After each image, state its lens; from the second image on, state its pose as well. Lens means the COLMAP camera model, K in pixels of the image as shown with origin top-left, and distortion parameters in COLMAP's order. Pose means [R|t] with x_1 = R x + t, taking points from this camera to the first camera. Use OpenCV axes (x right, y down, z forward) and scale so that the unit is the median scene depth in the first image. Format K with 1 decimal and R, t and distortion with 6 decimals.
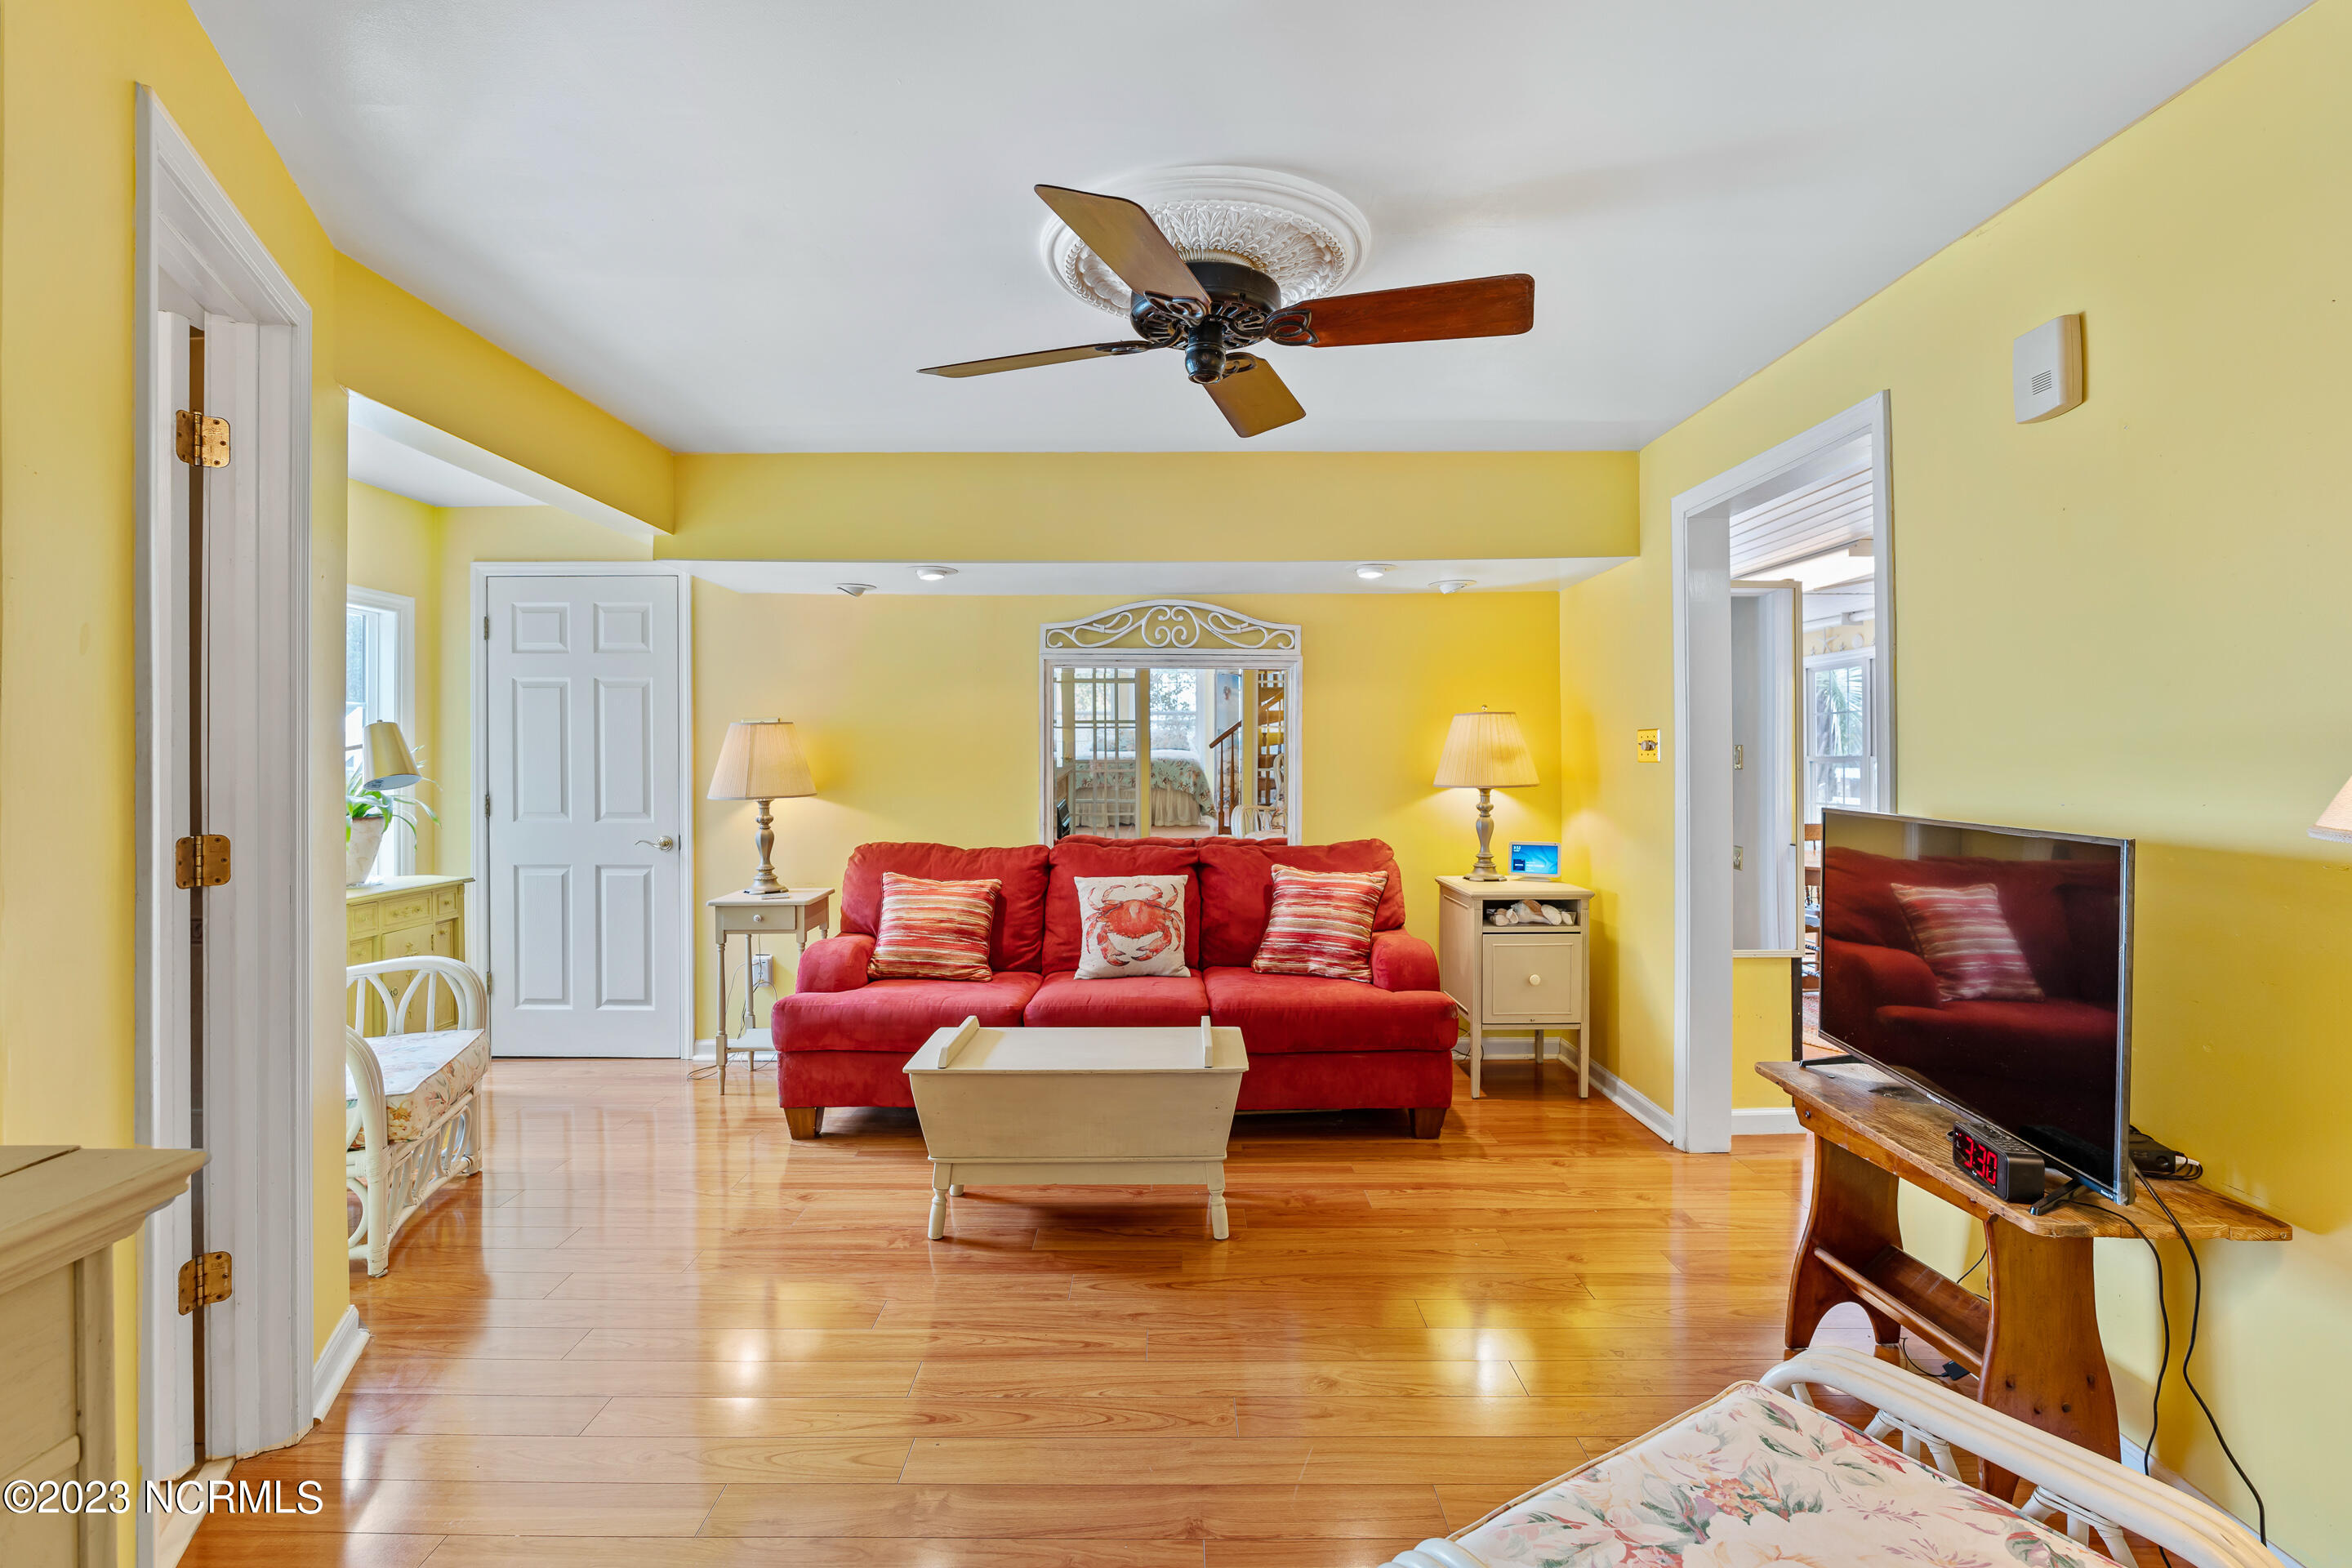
lens RADIAL K [[1038.6, 0, 1140.6], [0, 1038.6, 758.5], [0, 0, 1]] dist [-0.012766, 0.001201]
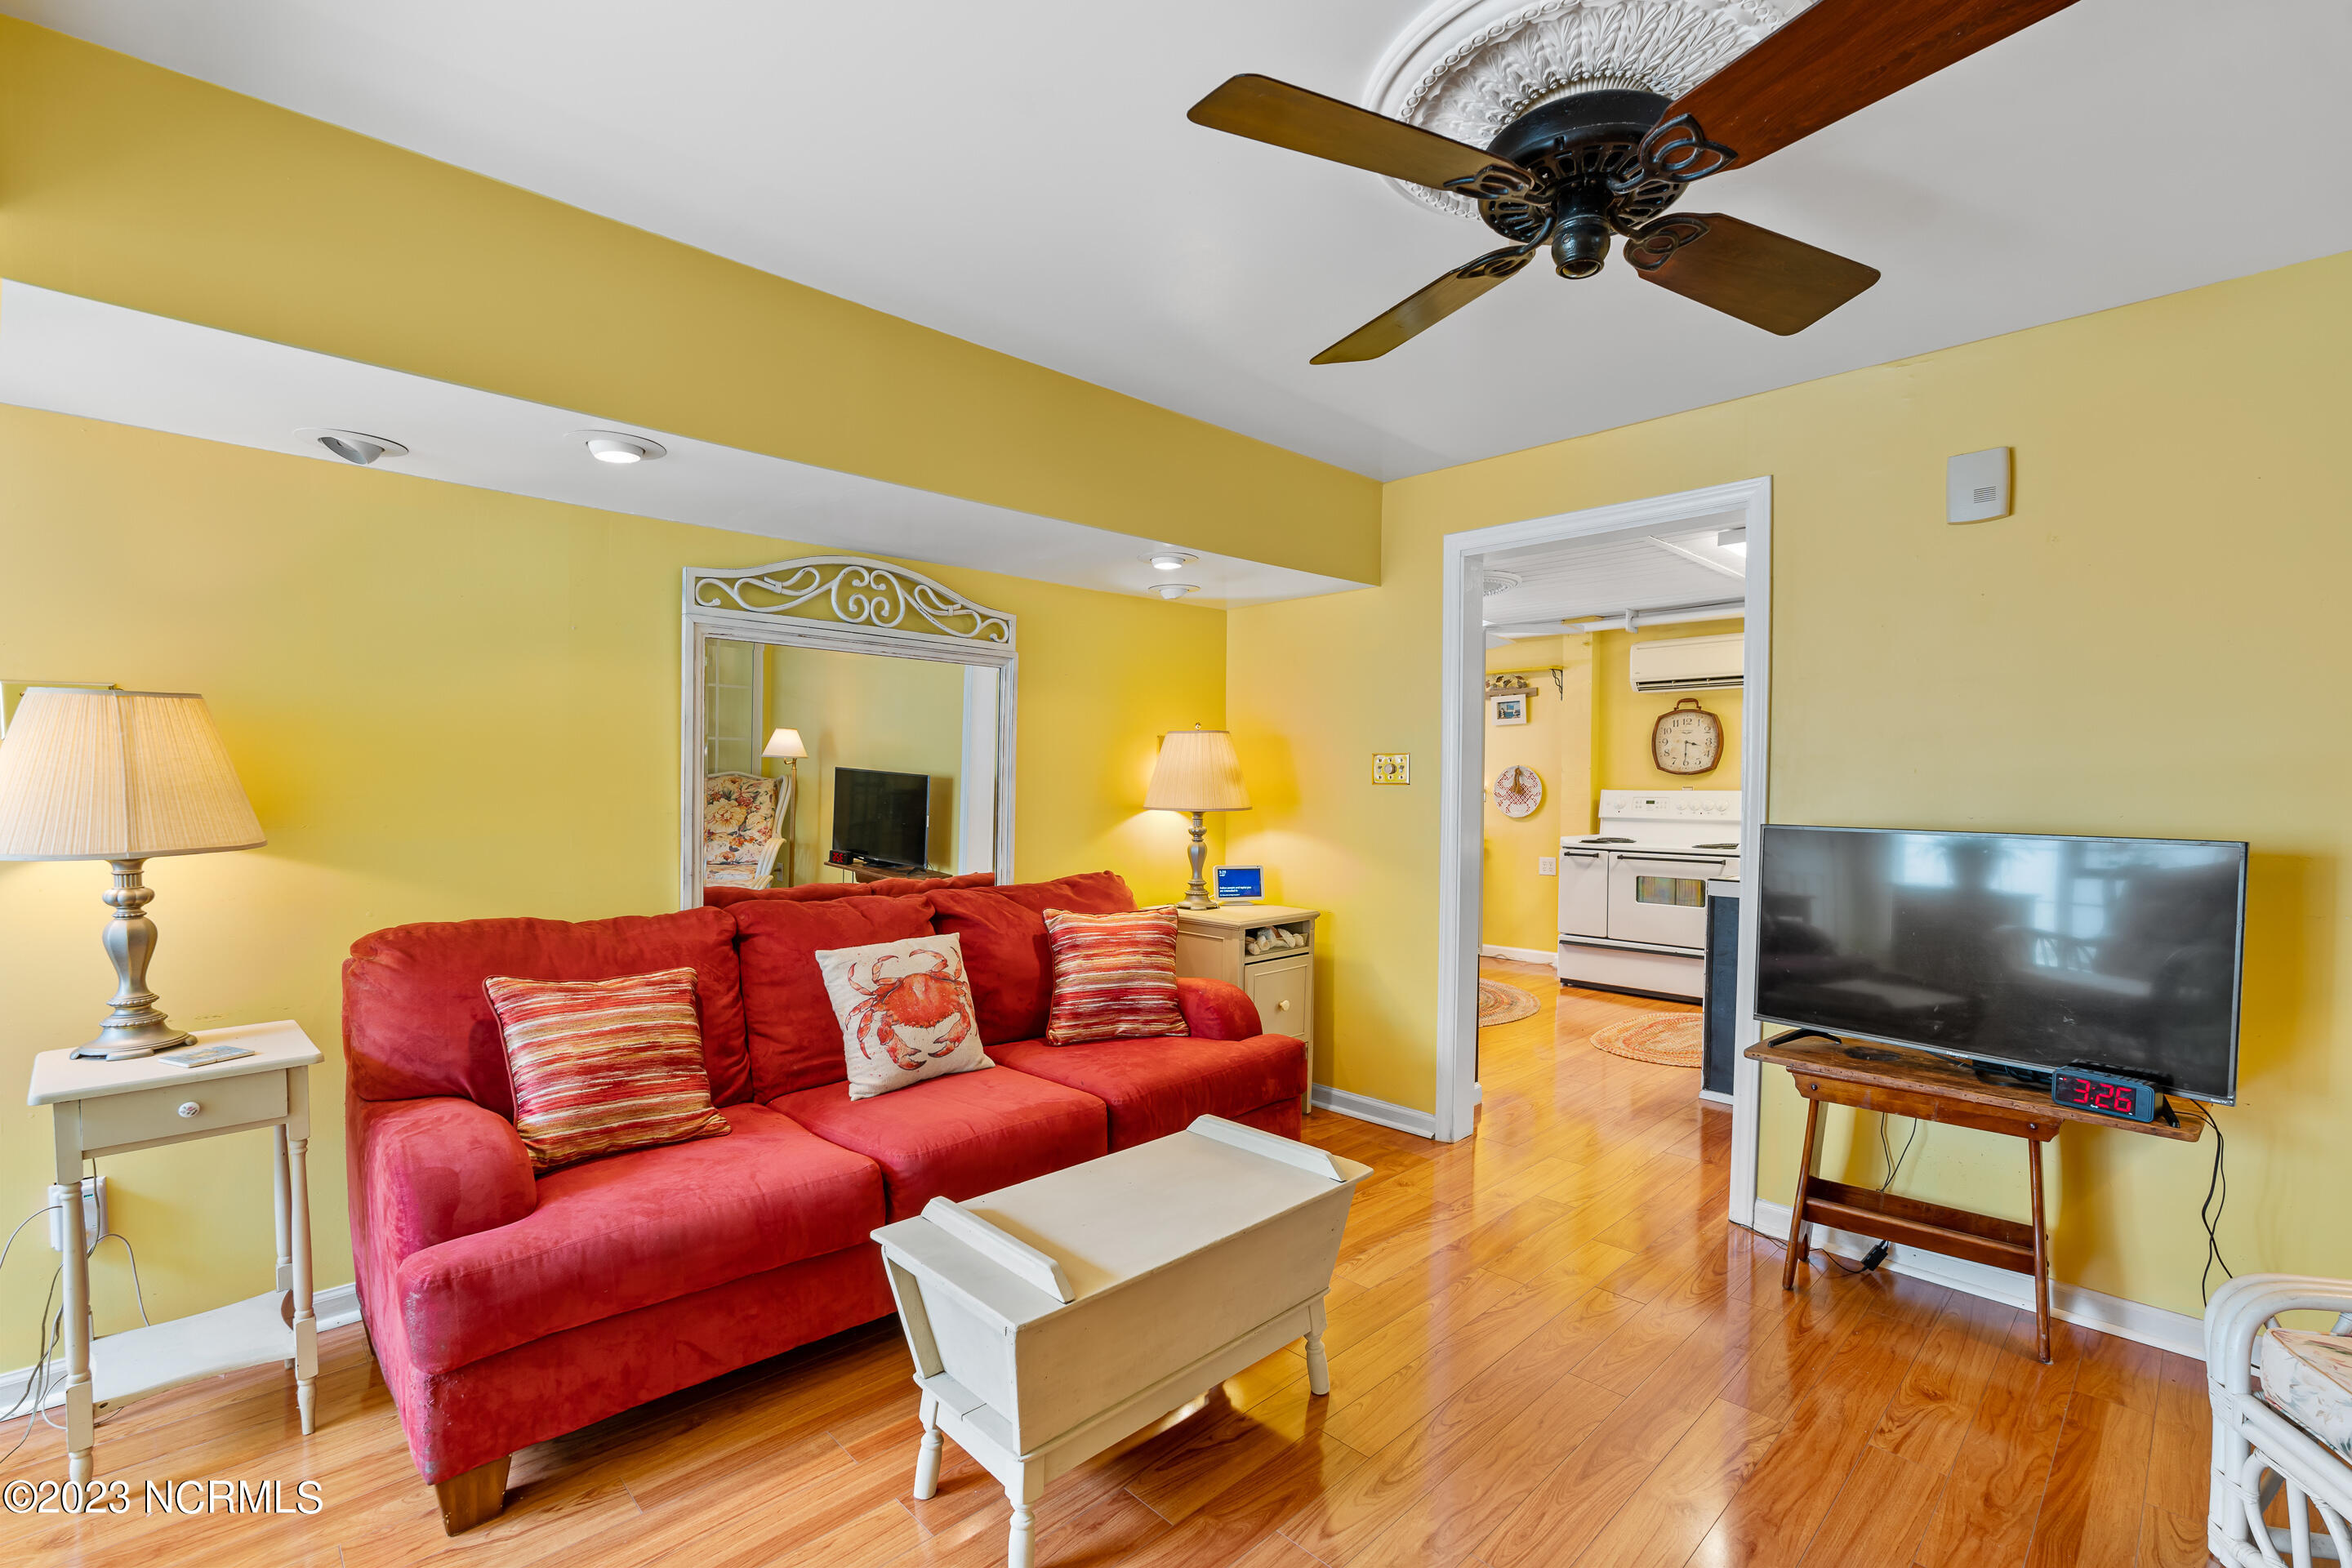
lens RADIAL K [[1038.6, 0, 1154.9], [0, 1038.6, 815.0], [0, 0, 1]] dist [-0.012766, 0.001201]
pose [[0.721111, -0.016000, 0.692635, -0.382357], [-0.006900, 0.999518, 0.030273, 0.003966], [-0.692785, -0.026610, 0.720653, 0.375337]]
